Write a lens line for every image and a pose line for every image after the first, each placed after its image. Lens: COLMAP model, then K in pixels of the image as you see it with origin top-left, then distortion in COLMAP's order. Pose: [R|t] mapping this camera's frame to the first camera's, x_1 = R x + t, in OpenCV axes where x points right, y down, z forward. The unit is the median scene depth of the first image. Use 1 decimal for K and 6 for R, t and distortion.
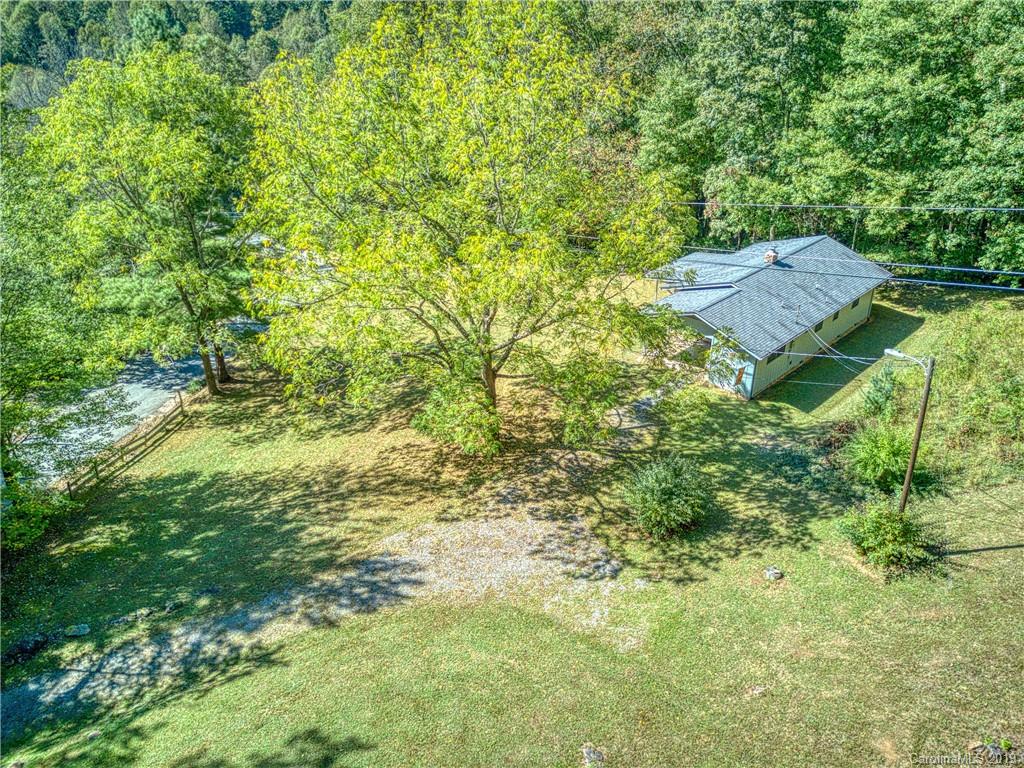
lens RADIAL K [[791.8, 0, 511.2], [0, 791.8, 376.2], [0, 0, 1]] dist [0.004947, -0.011030]
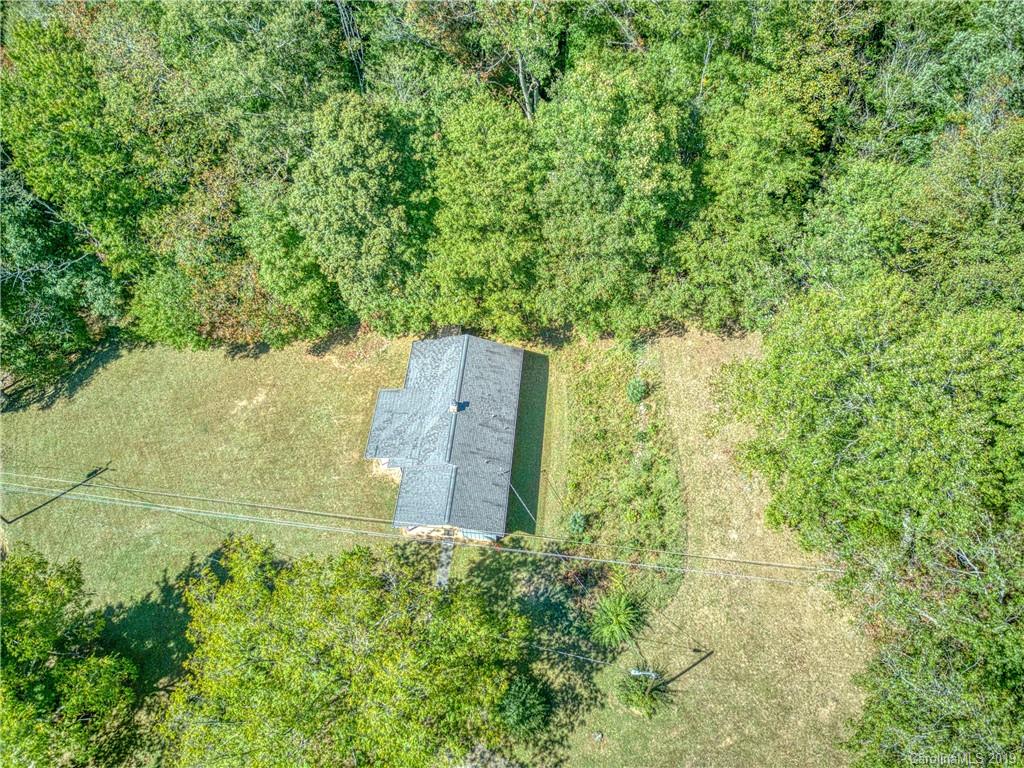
lens RADIAL K [[791.8, 0, 511.2], [0, 791.8, 376.2], [0, 0, 1]] dist [0.004947, -0.011030]
pose [[0.780084, -0.523250, 0.343042, -0.017434], [0.287653, 0.786828, 0.546038, -1.078952], [-0.555630, -0.327278, 0.764306, -0.025901]]
